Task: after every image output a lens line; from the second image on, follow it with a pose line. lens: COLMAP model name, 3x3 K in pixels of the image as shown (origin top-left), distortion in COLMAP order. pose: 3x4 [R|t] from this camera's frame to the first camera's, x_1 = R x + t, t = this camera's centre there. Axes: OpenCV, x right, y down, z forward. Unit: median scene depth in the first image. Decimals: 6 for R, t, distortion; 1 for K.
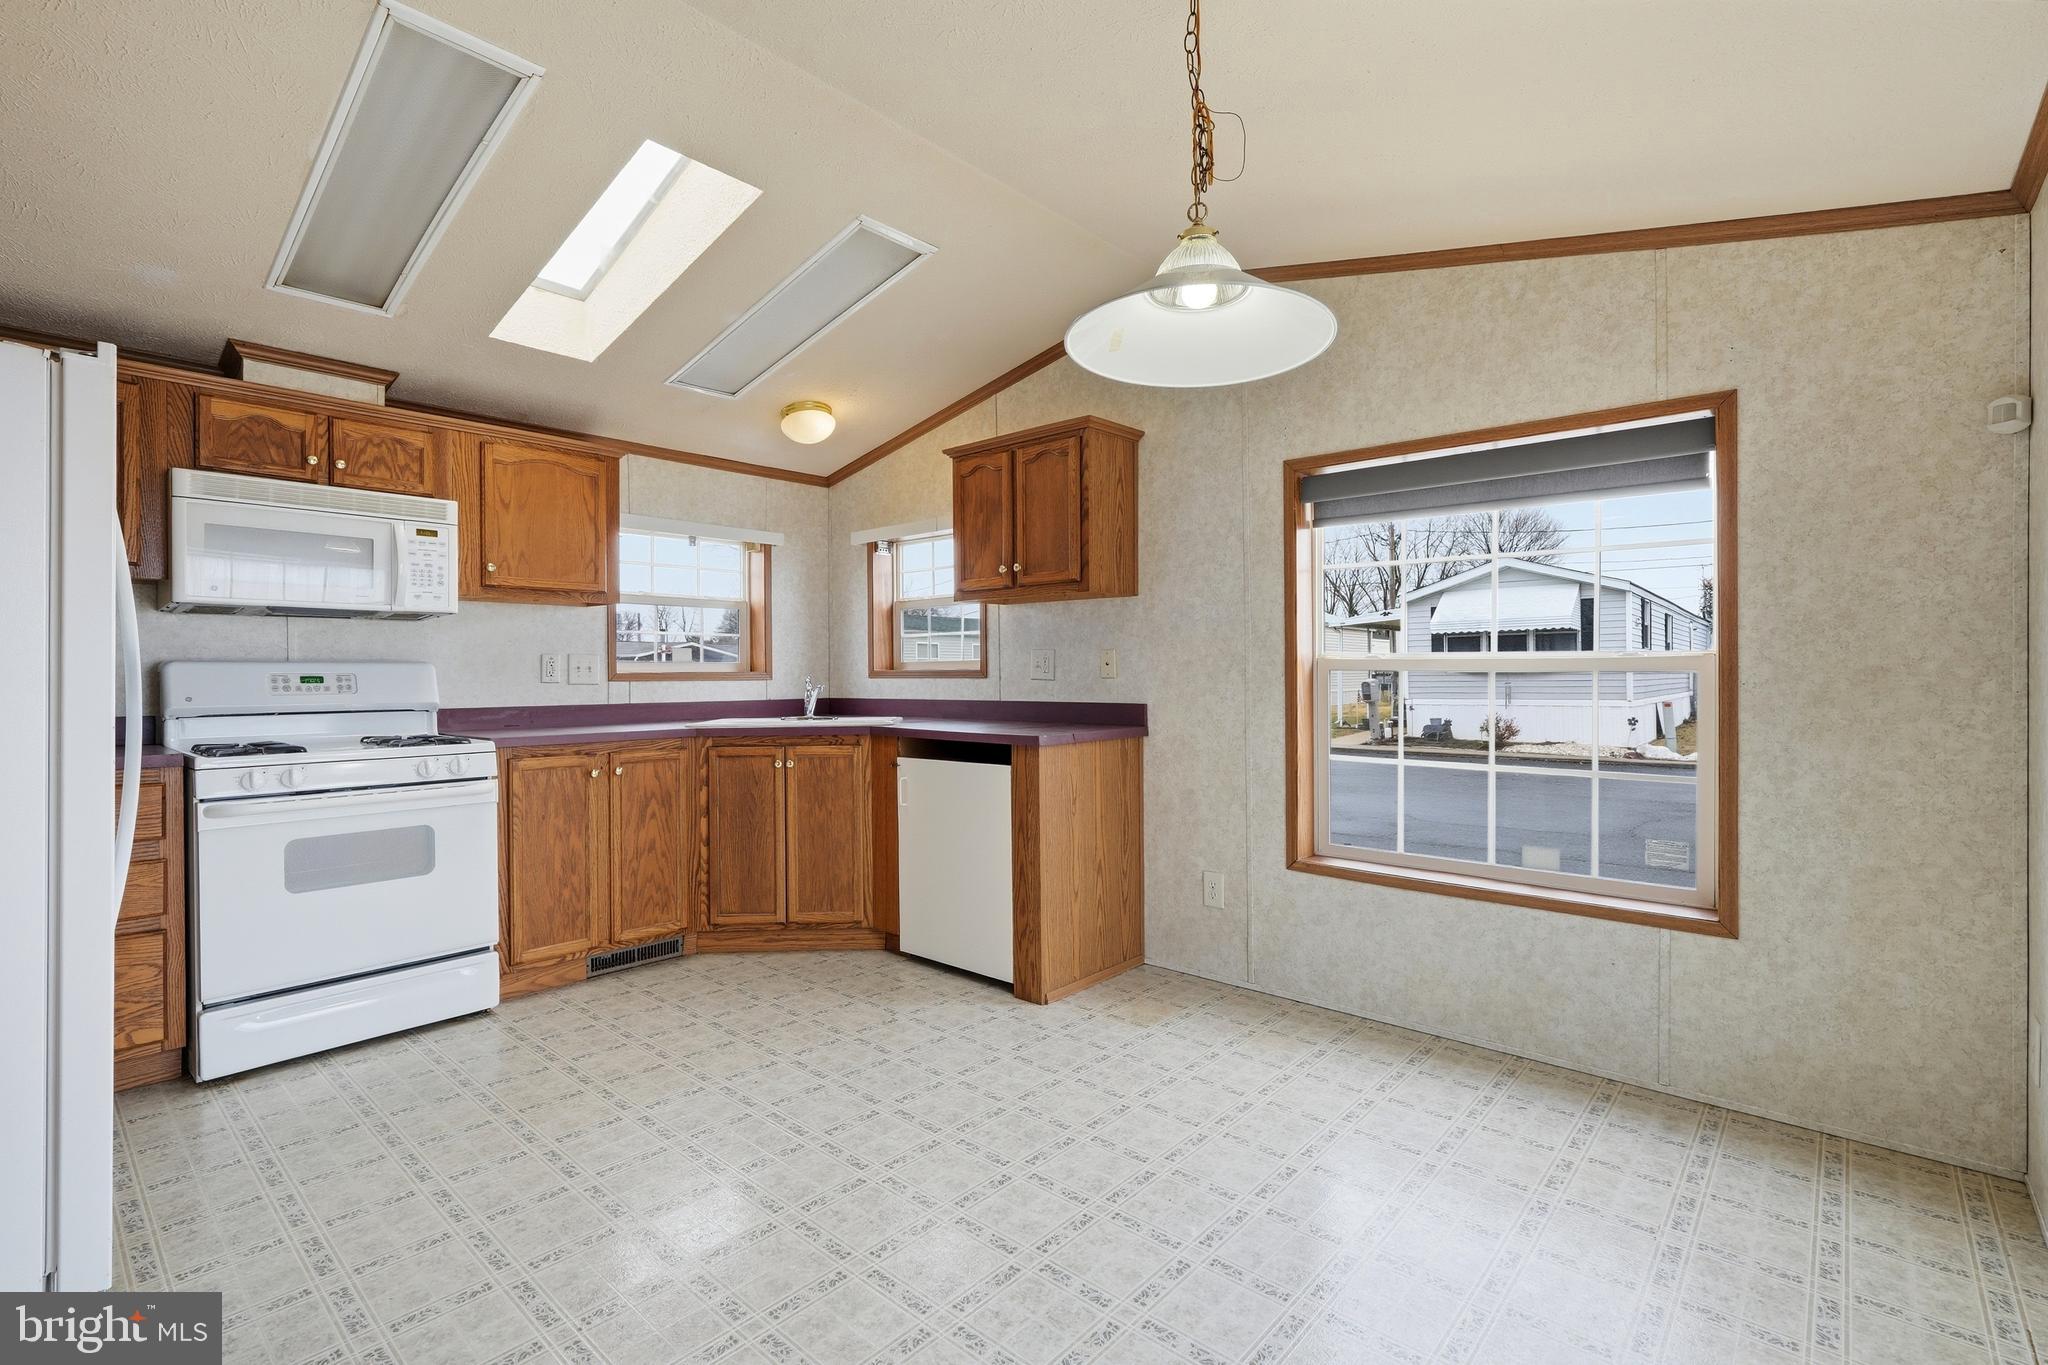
lens RADIAL K [[861.3, 0, 1023.3], [0, 861.3, 682.7], [0, 0, 1]] dist [-0.002012, -0.000396]
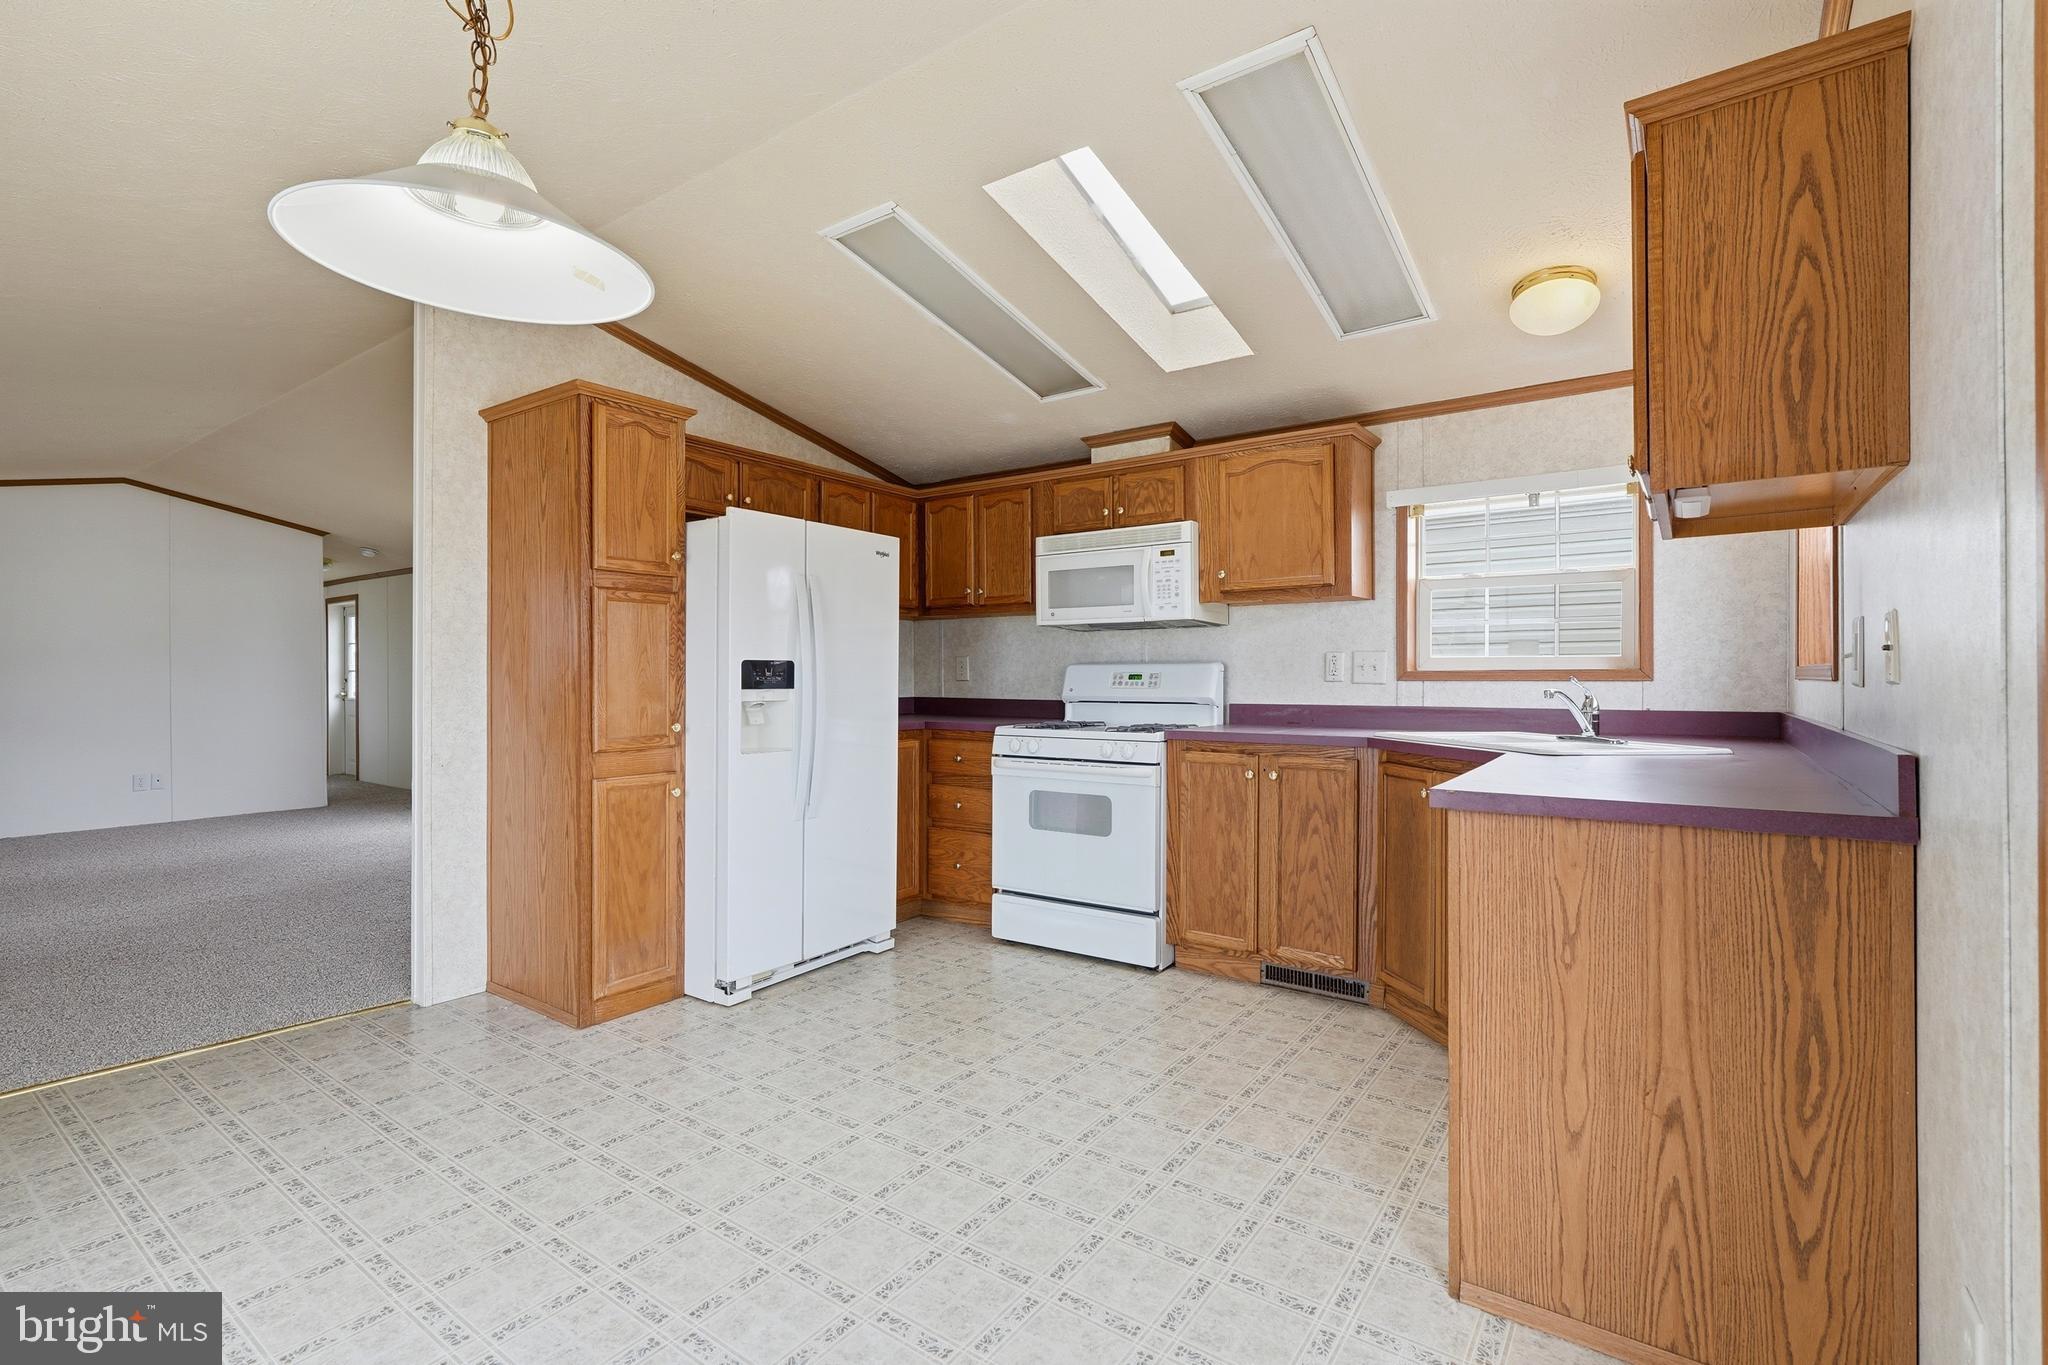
lens RADIAL K [[901.4, 0, 1021.7], [0, 901.4, 682.0], [0, 0, 1]] dist [-0.004532, 0.000456]
pose [[0.152164, 0.009797, -0.988307, 0.483234], [-0.008436, 0.999927, 0.008613, -0.006087], [0.988319, 0.007027, 0.152235, 0.597549]]
